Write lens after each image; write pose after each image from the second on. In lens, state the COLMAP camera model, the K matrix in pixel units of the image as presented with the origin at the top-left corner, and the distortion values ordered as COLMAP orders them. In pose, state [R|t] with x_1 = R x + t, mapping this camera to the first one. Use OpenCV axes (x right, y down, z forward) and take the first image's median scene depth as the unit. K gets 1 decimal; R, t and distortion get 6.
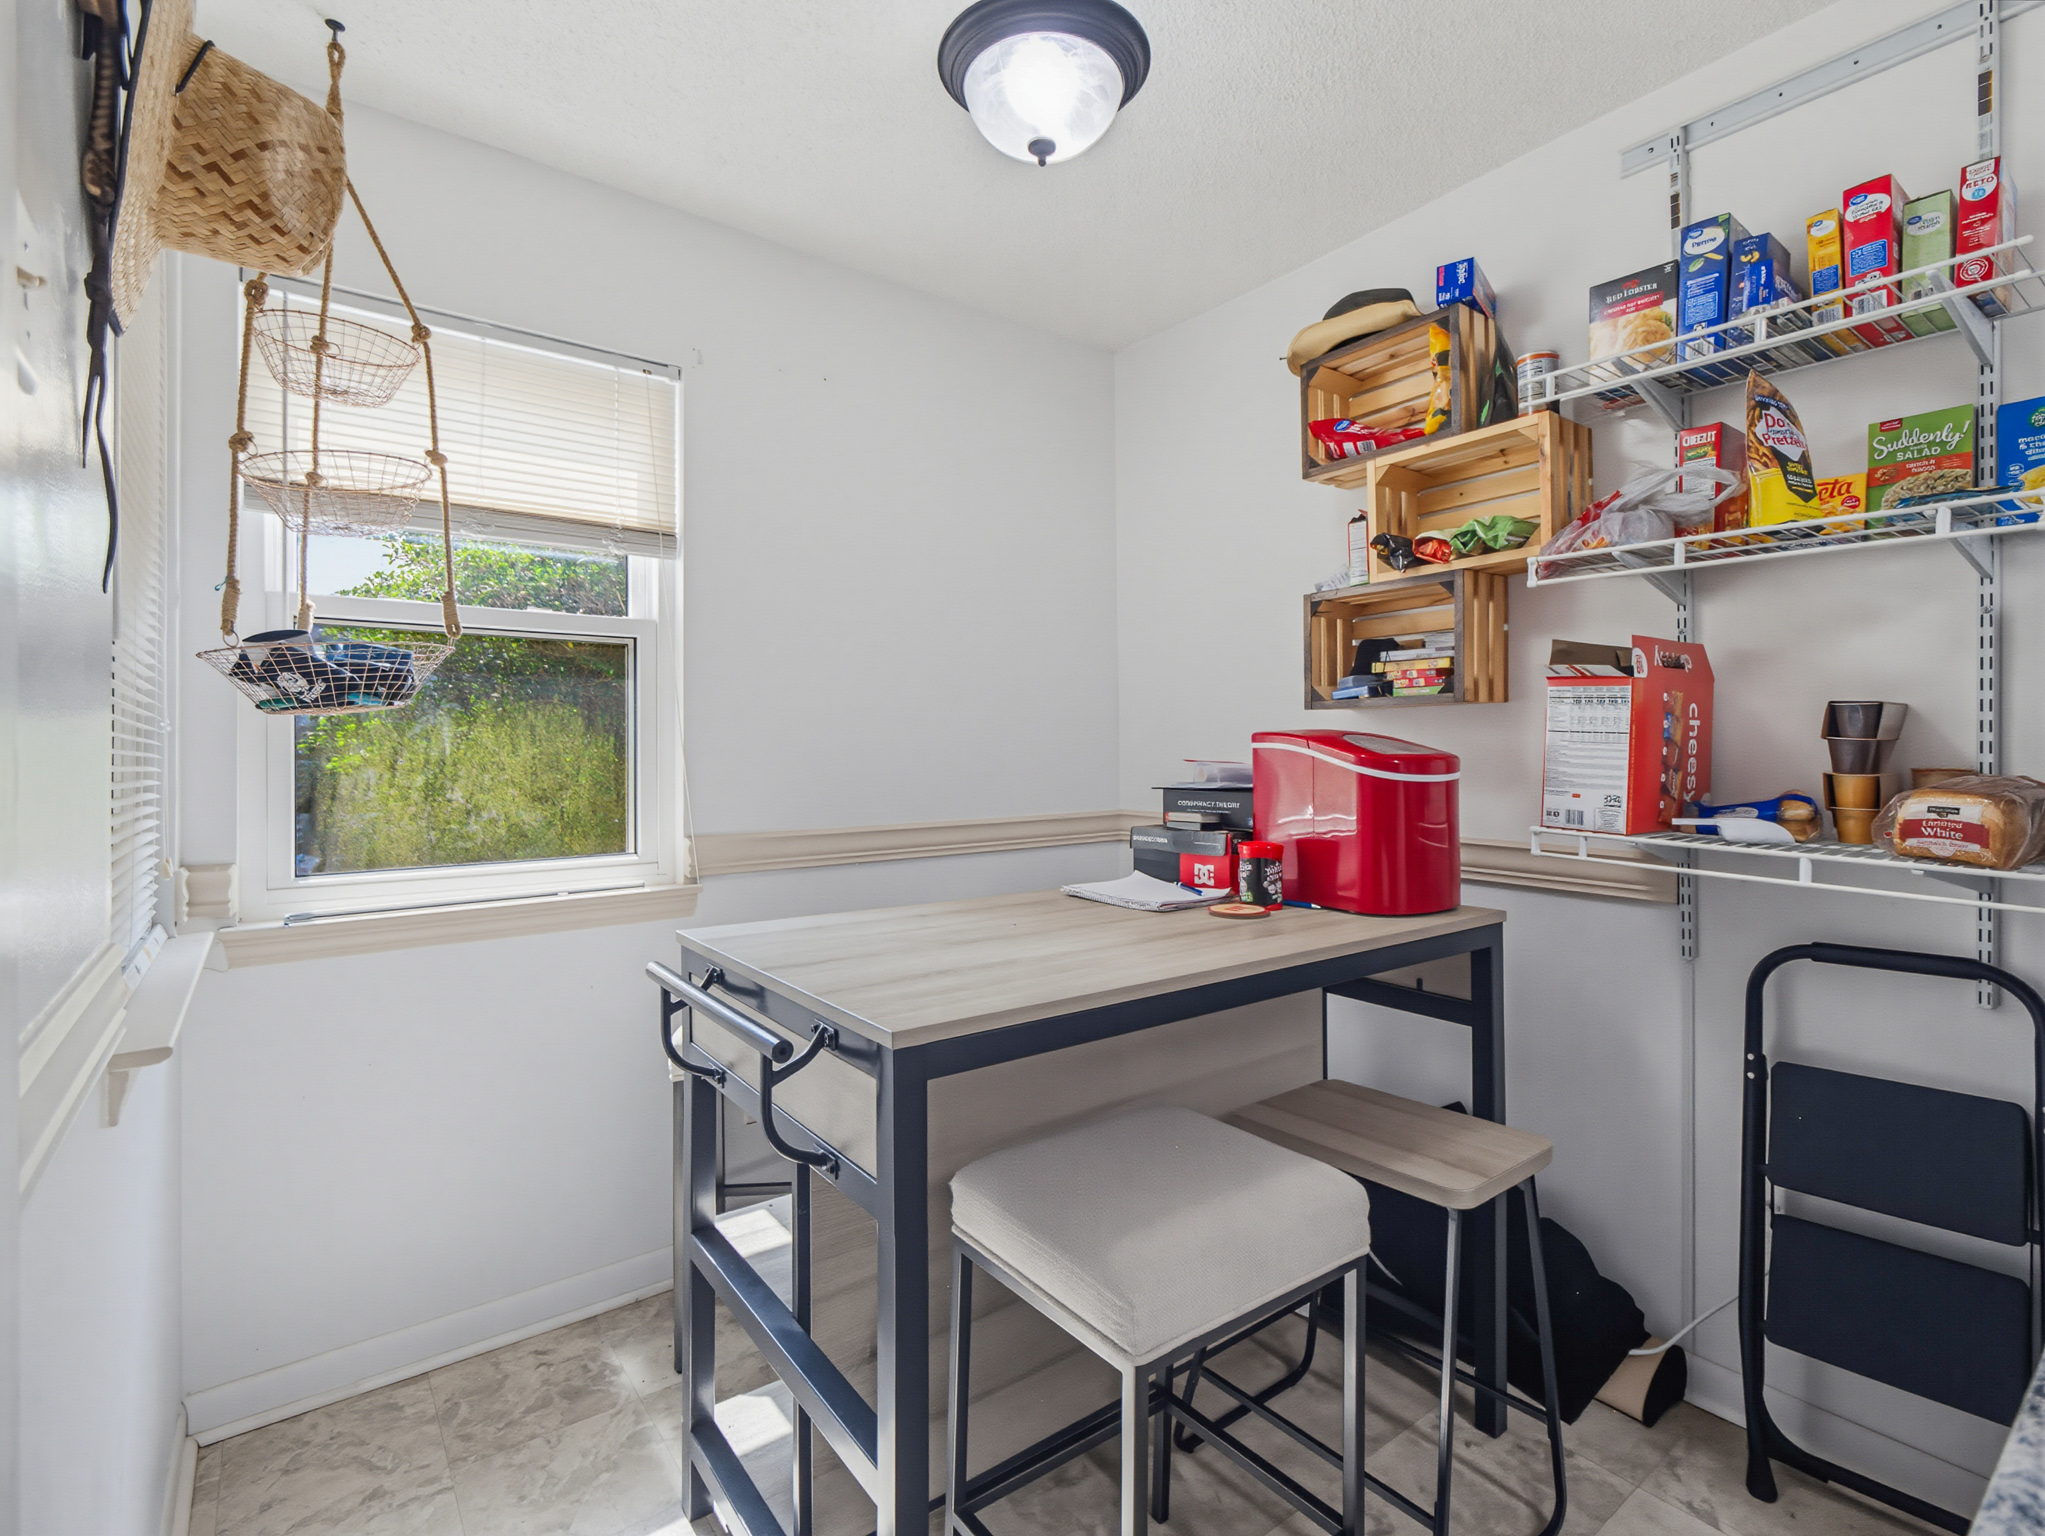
lens RADIAL K [[965.3, 0, 1020.0], [0, 965.3, 748.7], [0, 0, 1]] dist [-0.000974, 0.000033]
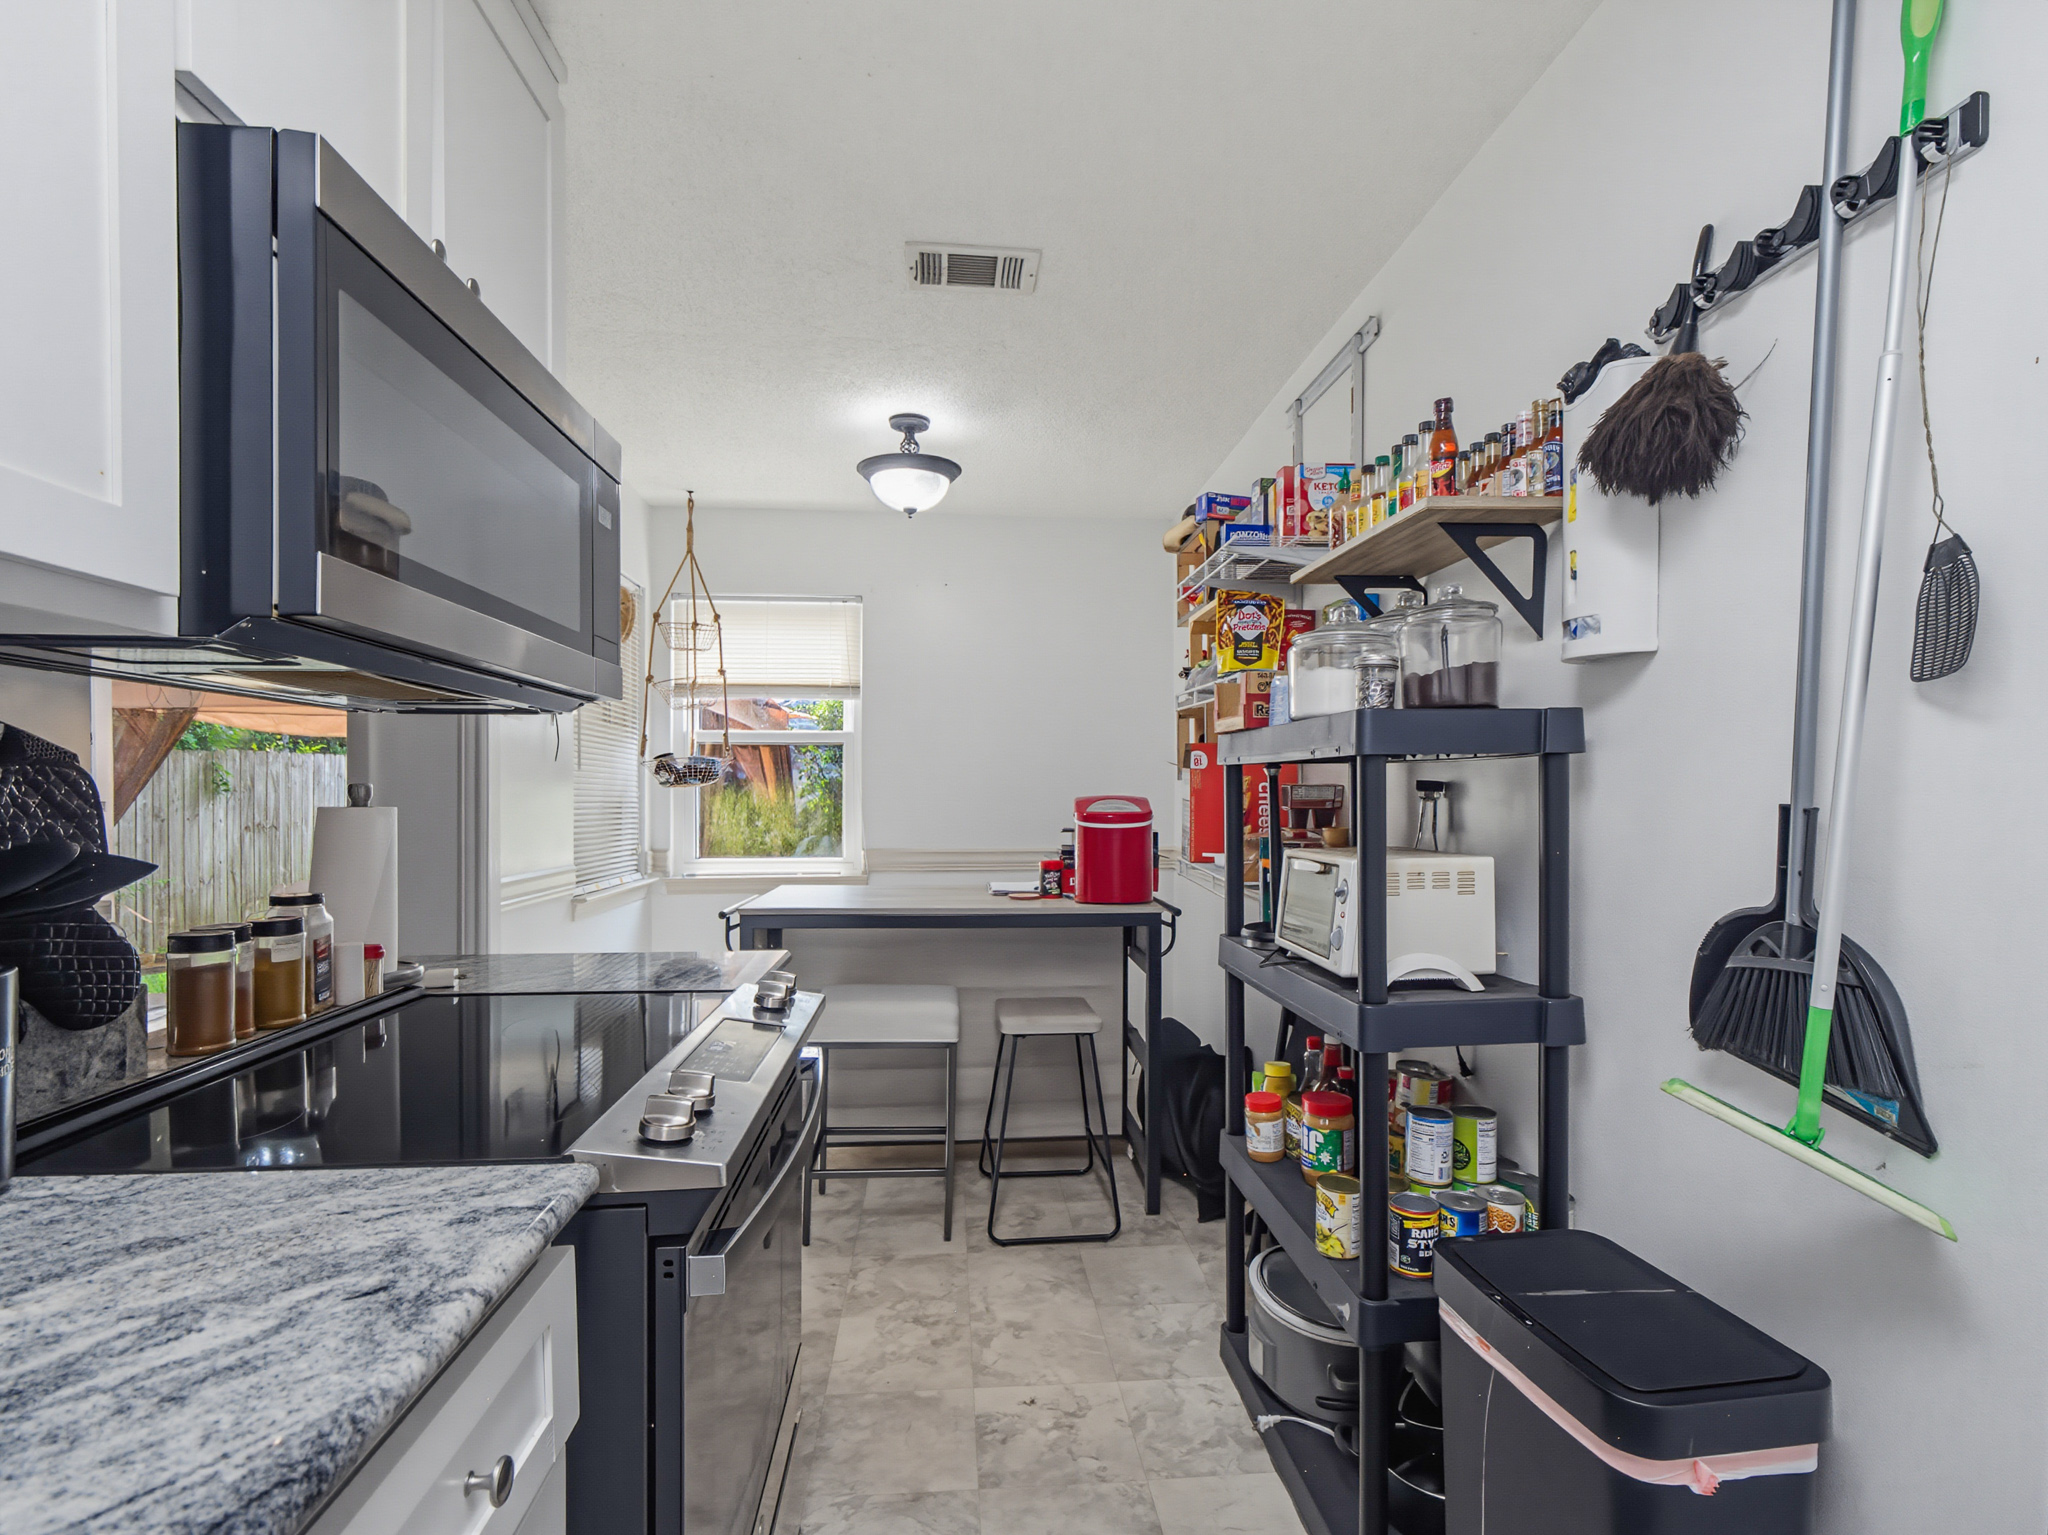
lens RADIAL K [[988.9, 0, 1027.0], [0, 988.9, 815.6], [0, 0, 1]] dist [0.000717, 0.000233]
pose [[0.844234, 0.018913, -0.535641, 1.021702], [-0.006251, 0.999657, 0.025444, -0.025824], [0.535939, -0.018133, 0.844062, -0.478626]]
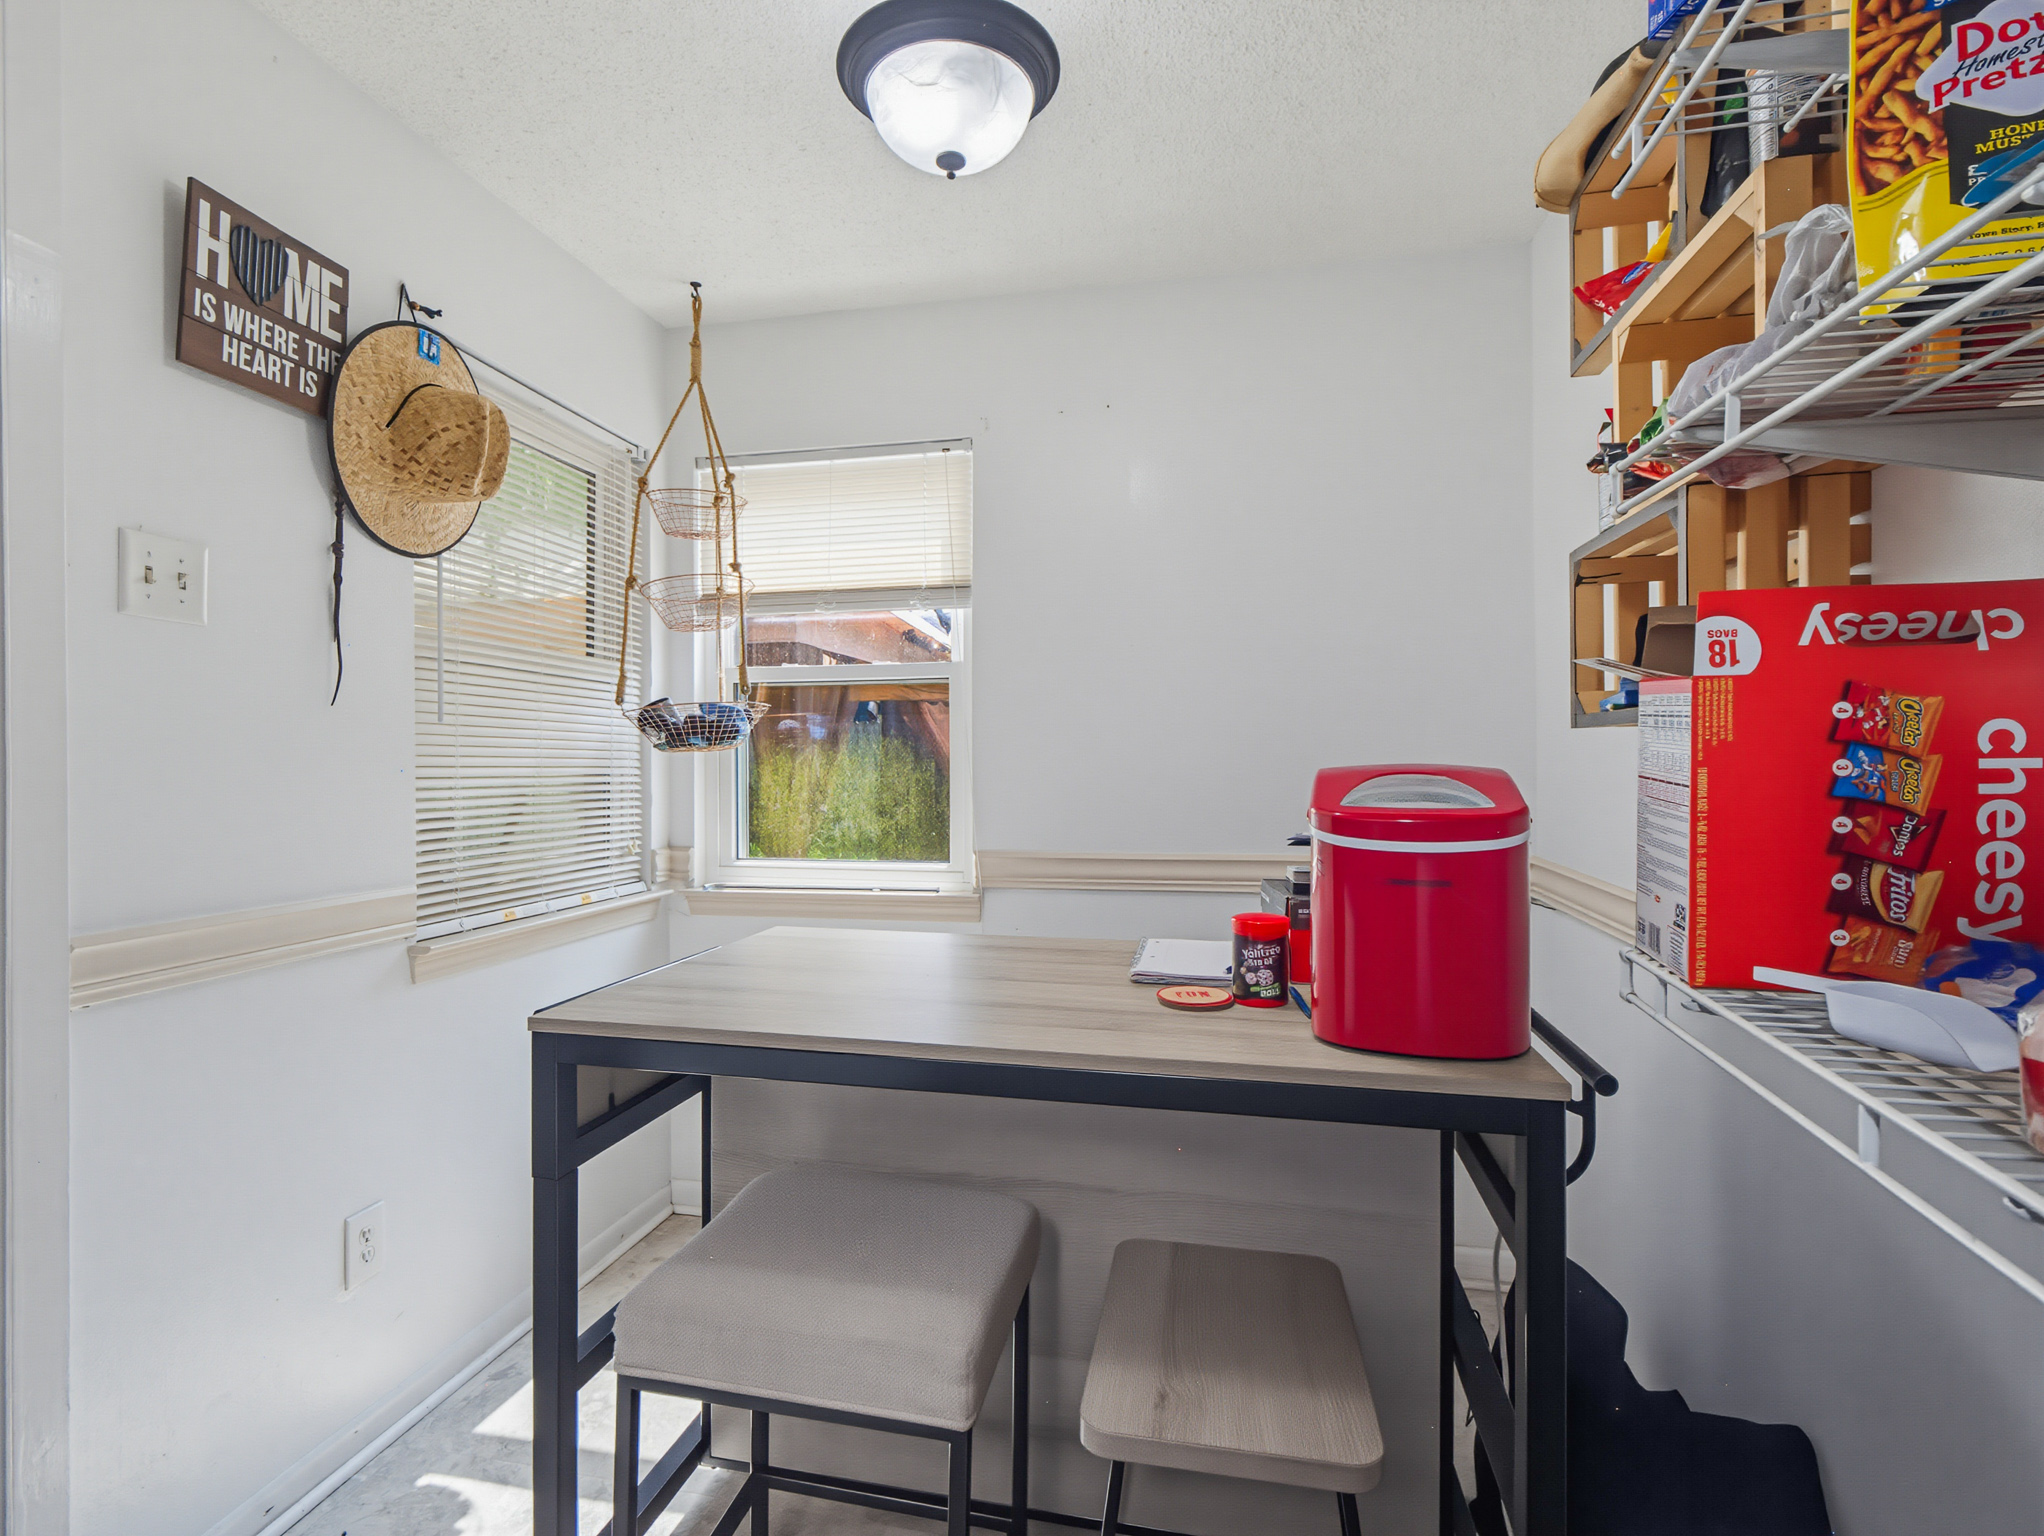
lens RADIAL K [[985.4, 0, 1022.0], [0, 985.4, 768.0], [0, 0, 1]] dist [0.001072, 0.000354]
pose [[0.656961, 0.010990, -0.753844, 0.612319], [-0.000765, 0.999903, 0.013911, -0.025205], [0.753924, -0.008562, 0.656906, 0.304622]]
